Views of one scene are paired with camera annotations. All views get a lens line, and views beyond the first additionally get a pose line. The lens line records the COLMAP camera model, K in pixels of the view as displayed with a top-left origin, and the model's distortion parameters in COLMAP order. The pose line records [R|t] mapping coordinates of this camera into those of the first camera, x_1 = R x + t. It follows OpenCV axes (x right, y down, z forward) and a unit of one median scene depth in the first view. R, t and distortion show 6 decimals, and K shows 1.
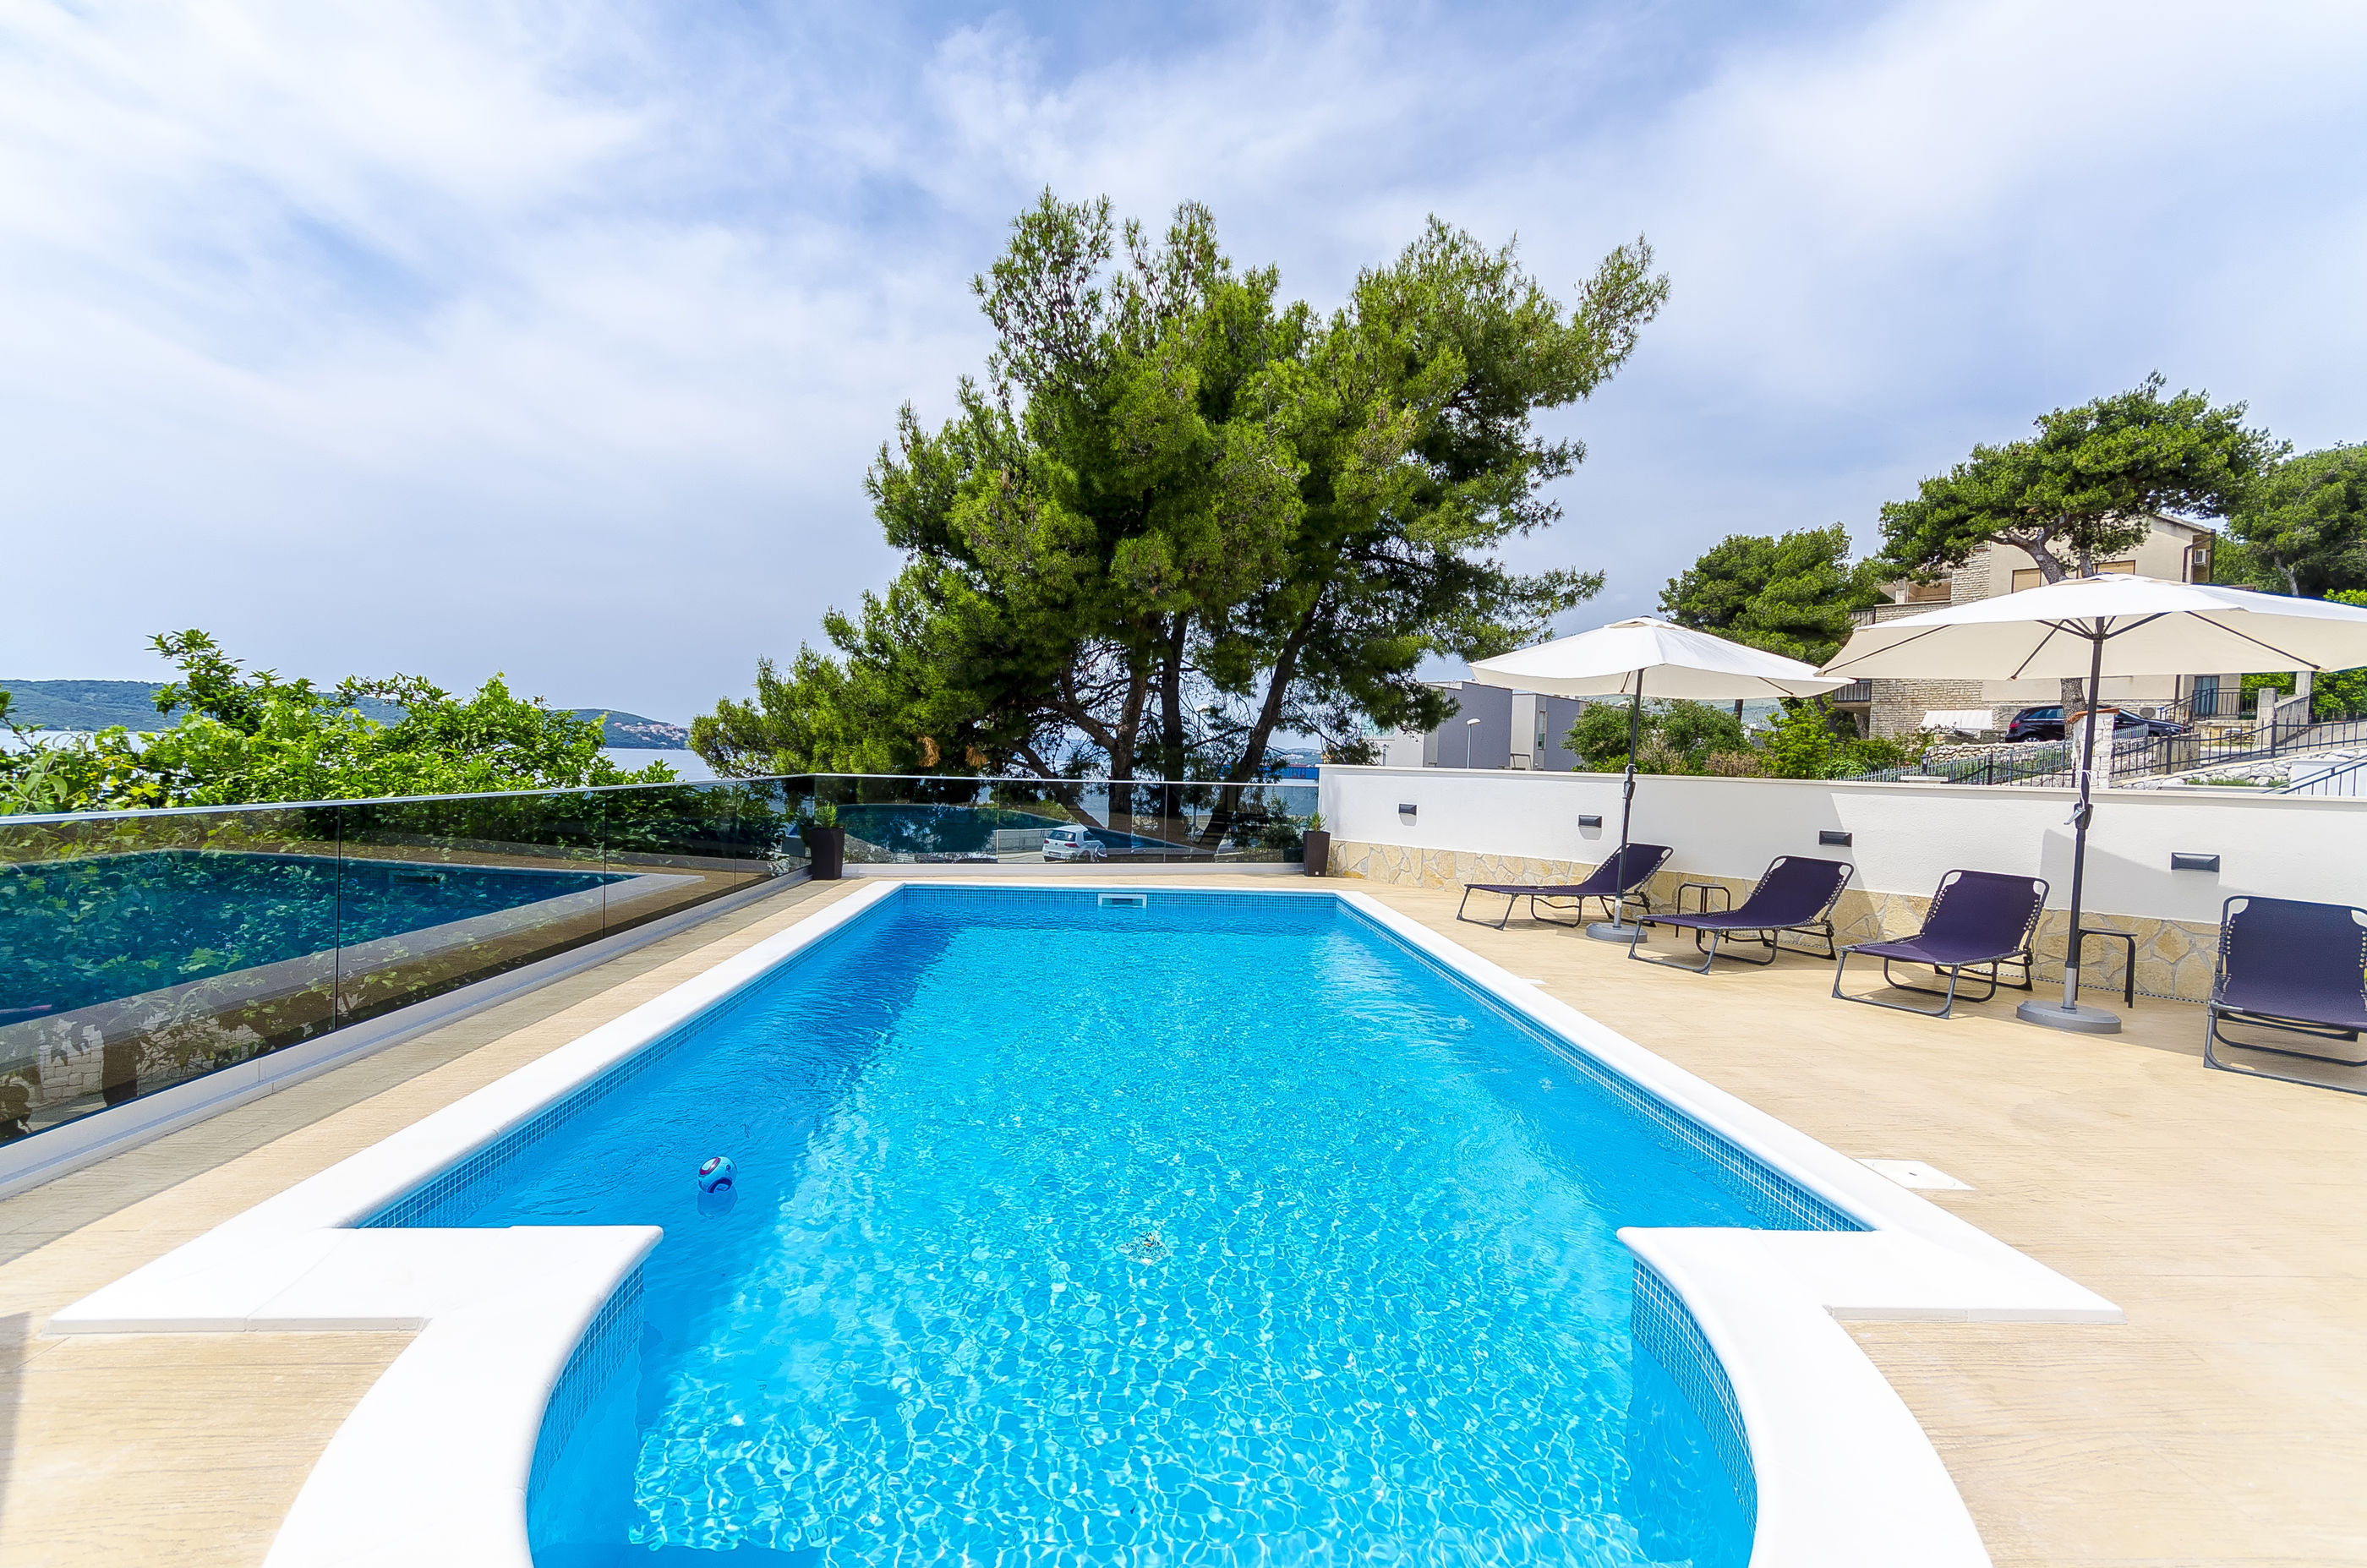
lens RADIAL K [[1033.8, 0, 1183.5], [0, 1033.8, 784.0], [0, 0, 1]] dist [0.014859, 0.000314]
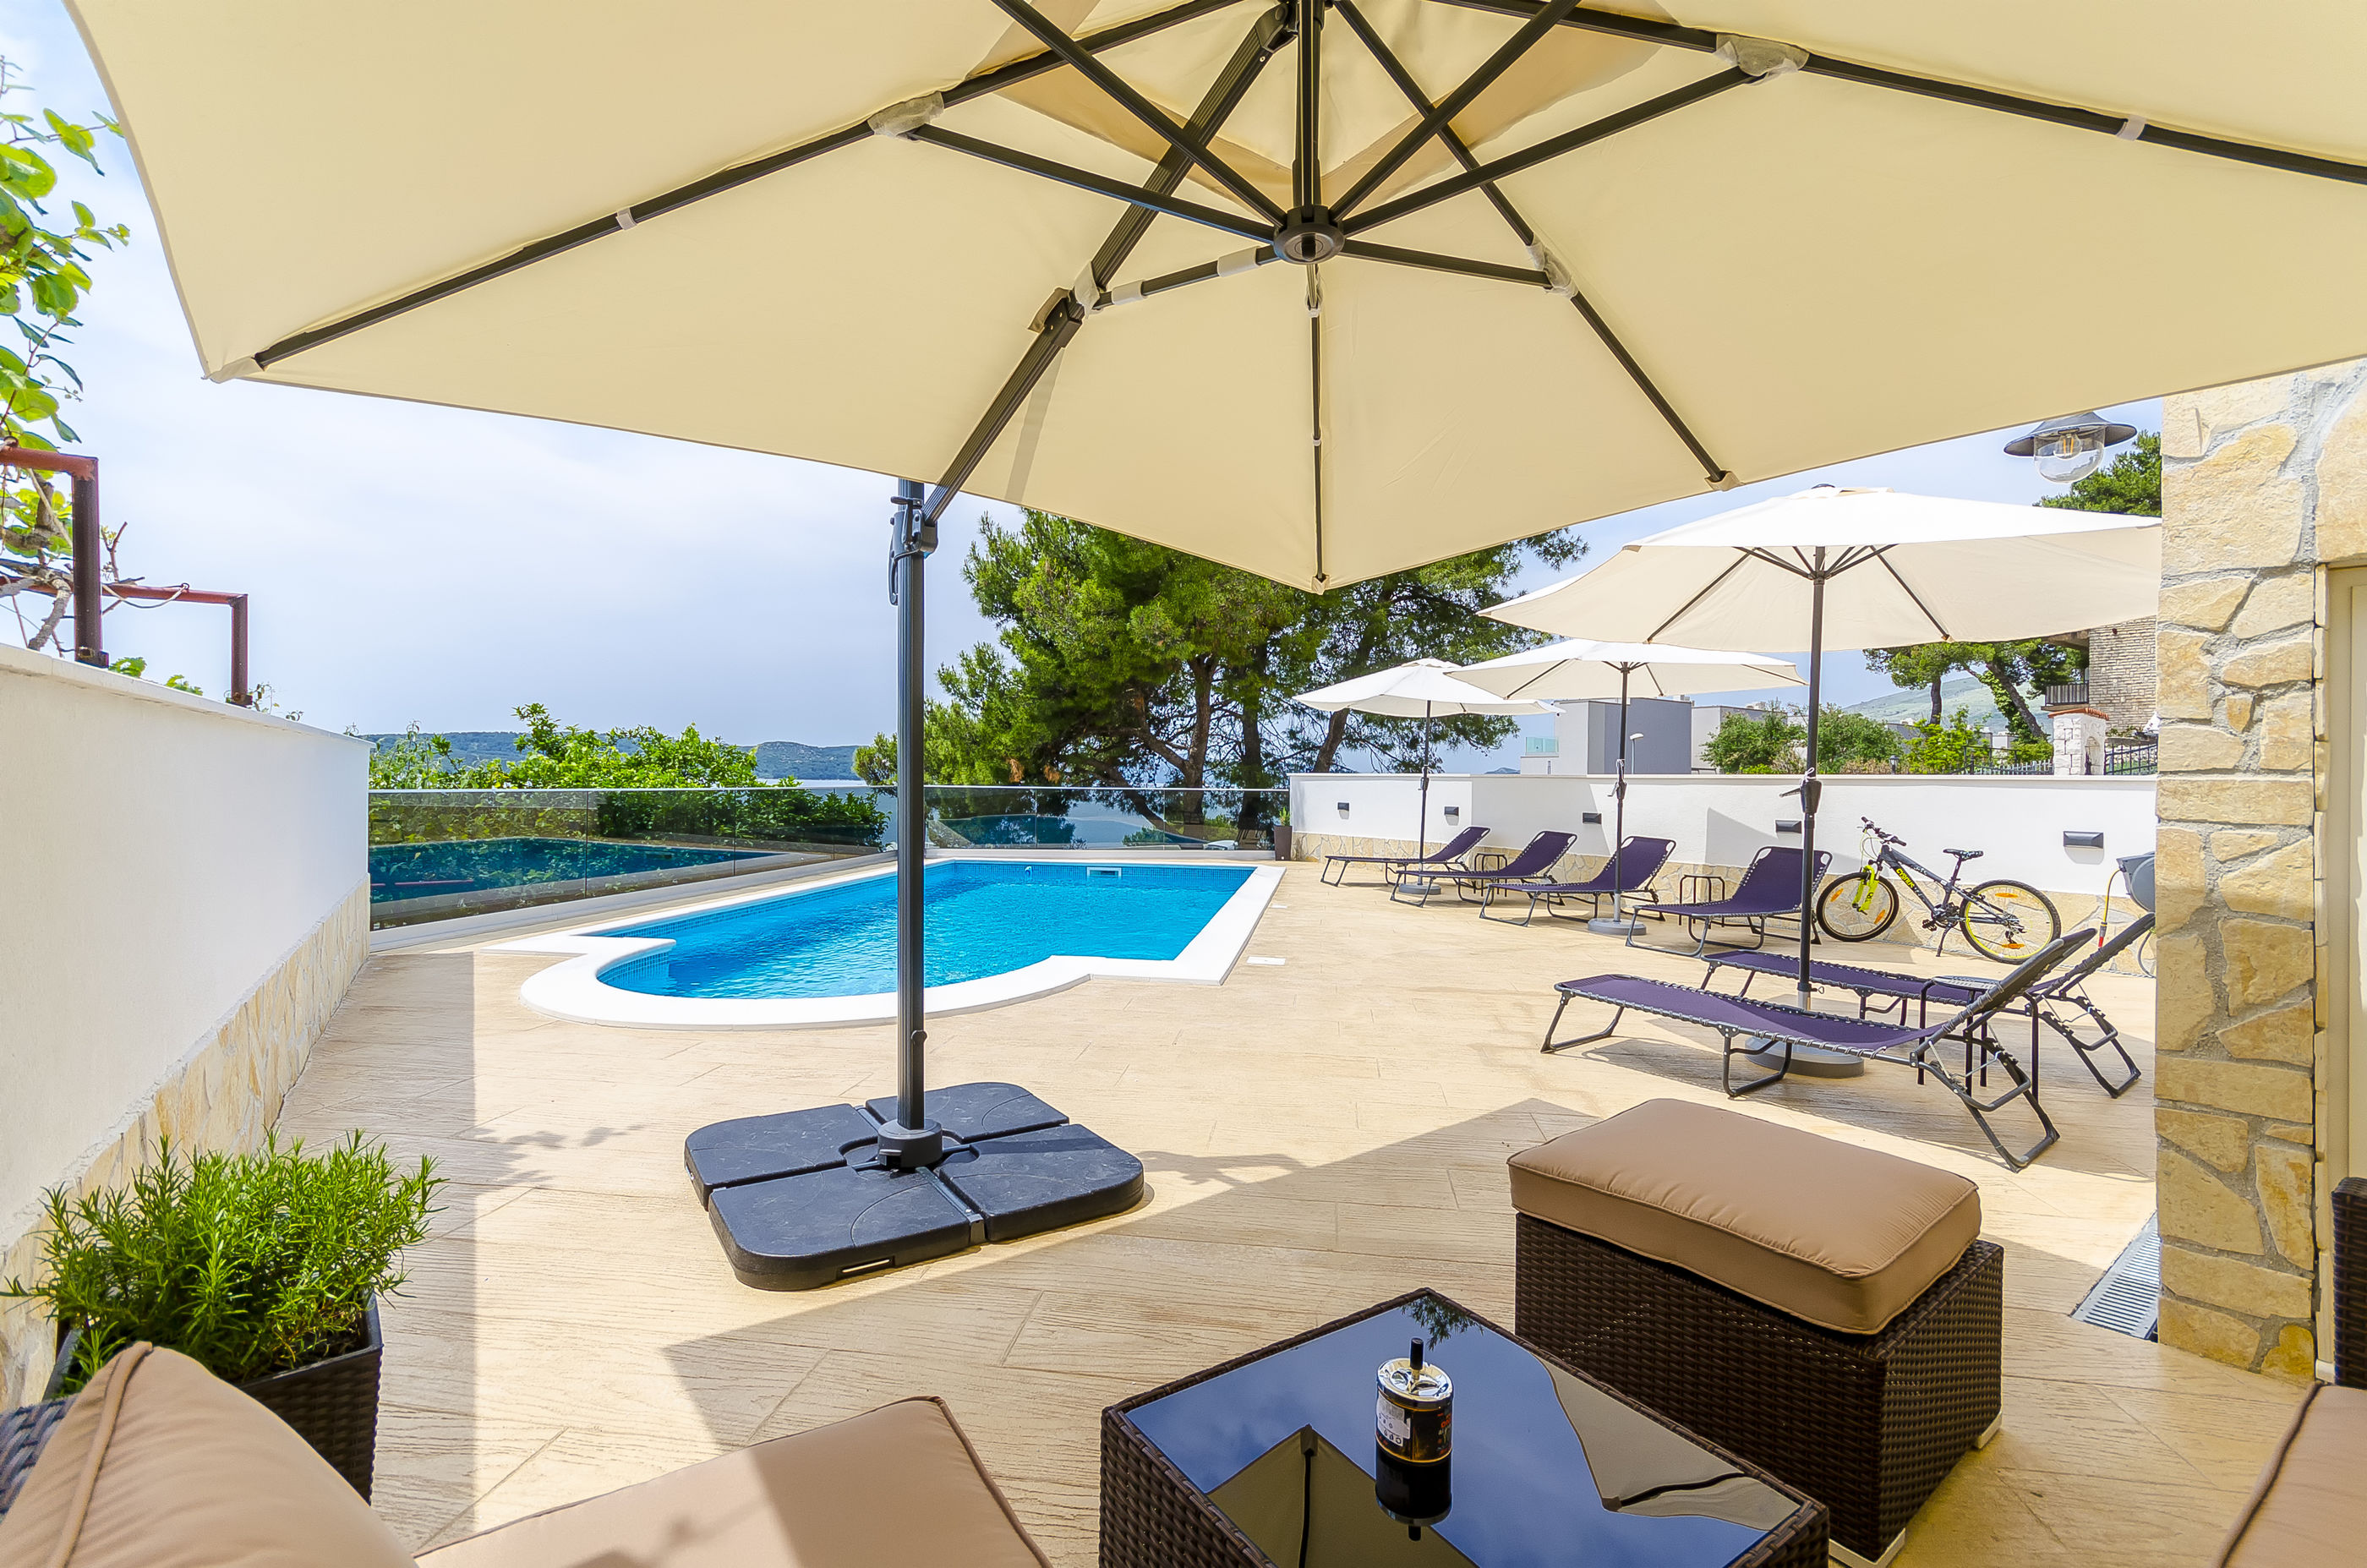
lens RADIAL K [[1008.9, 0, 1183.5], [0, 1008.9, 784.0], [0, 0, 1]] dist [0.018277, 0.000142]
pose [[0.979630, -0.016334, -0.200146, 0.258785], [0.011793, 0.999646, -0.023862, 0.022960], [0.200465, 0.021015, 0.979476, -0.251956]]
